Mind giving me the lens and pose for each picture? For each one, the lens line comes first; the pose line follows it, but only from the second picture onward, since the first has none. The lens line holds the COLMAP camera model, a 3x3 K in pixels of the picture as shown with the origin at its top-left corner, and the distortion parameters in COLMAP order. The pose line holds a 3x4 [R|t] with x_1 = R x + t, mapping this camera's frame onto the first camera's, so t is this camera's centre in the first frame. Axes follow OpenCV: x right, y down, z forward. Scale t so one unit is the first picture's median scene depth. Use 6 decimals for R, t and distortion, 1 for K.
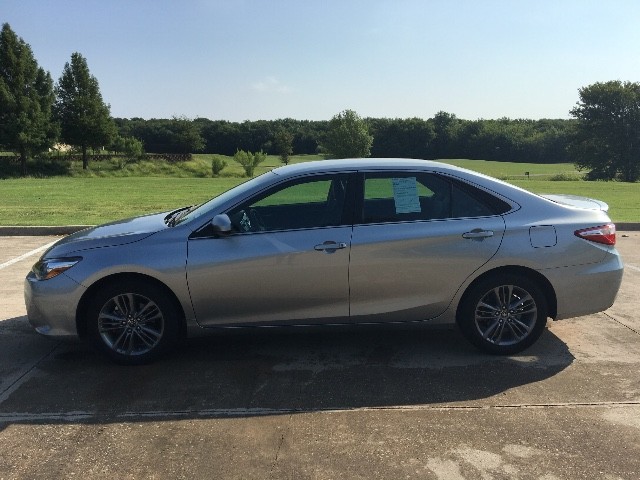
lens RADIAL K [[540.4, 0, 314.5], [0, 540.4, 242.4], [0, 0, 1]] dist [0.064857, -0.084833]
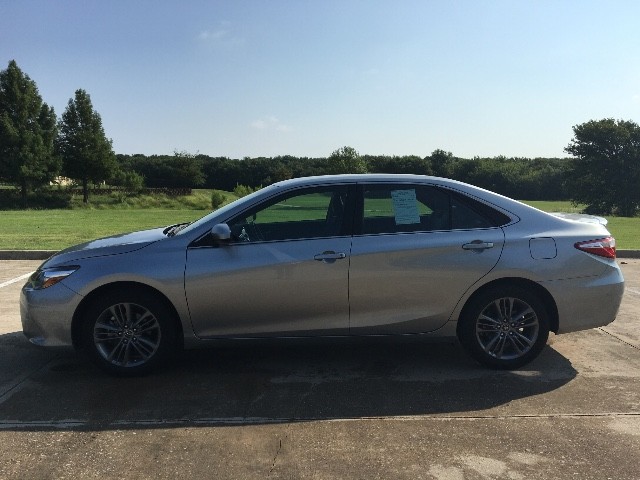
lens RADIAL K [[540.4, 0, 314.5], [0, 540.4, 241.8], [0, 0, 1]] dist [0.064857, -0.084833]
pose [[0.999980, 0.005658, 0.002866, -0.000767], [-0.005449, 0.997663, -0.068107, 0.019336], [-0.003244, 0.068090, 0.997674, 0.001867]]
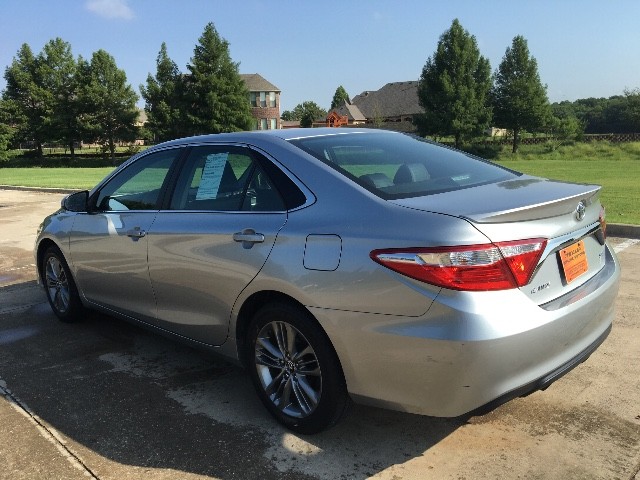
lens RADIAL K [[540.4, 0, 320.2], [0, 540.4, 242.3], [0, 0, 1]] dist [0.064857, -0.084833]
pose [[0.685785, 0.109053, -0.719587, 0.341210], [-0.088557, 0.993867, 0.066222, -0.024450], [0.722396, 0.018310, 0.691237, 0.243664]]
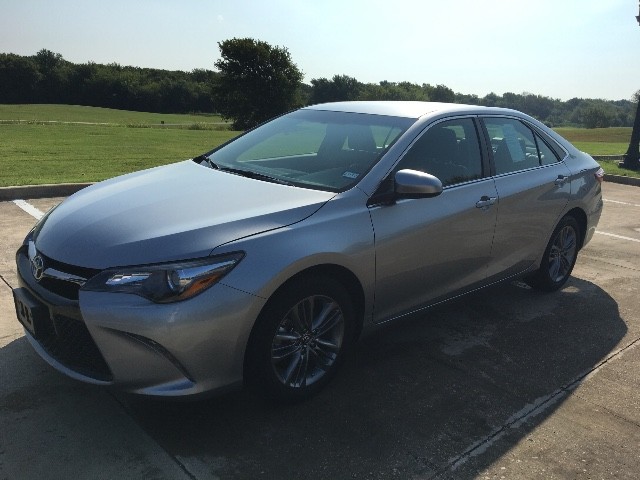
lens RADIAL K [[540.4, 0, 316.2], [0, 540.4, 240.9], [0, 0, 1]] dist [0.064857, -0.084833]
pose [[0.768526, -0.119271, 0.628603, -0.294233], [0.063407, 0.991833, 0.110669, -0.017661], [-0.636668, -0.045195, 0.769812, 0.196596]]
